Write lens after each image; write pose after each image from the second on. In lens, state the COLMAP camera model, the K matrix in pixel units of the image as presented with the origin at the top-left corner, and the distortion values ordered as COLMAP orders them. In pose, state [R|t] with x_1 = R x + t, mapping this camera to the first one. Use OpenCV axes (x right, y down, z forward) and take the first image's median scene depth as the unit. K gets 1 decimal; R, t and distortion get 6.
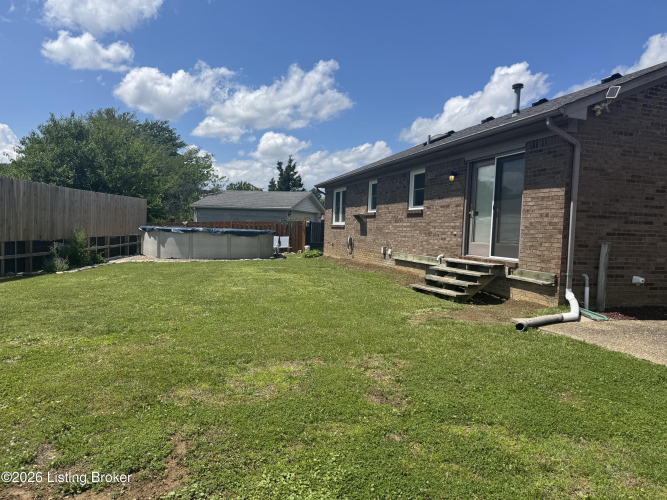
lens RADIAL K [[465.7, 0, 333.5], [0, 465.7, 250.0], [0, 0, 1]] dist [0.040823, -0.000449]
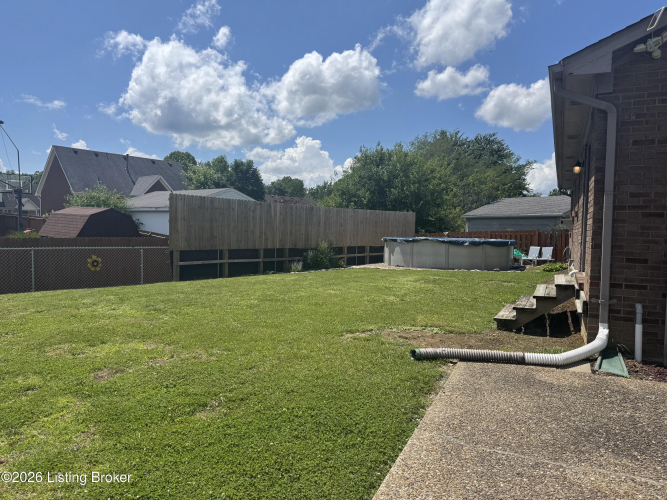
lens RADIAL K [[463.1, 0, 333.5], [0, 463.1, 250.0], [0, 0, 1]] dist [0.028349, -0.063299]
pose [[0.747722, 0.011521, -0.663911, 0.253028], [-0.026904, 0.999554, -0.012955, -0.001434], [0.663466, 0.027549, 0.747699, 0.095207]]
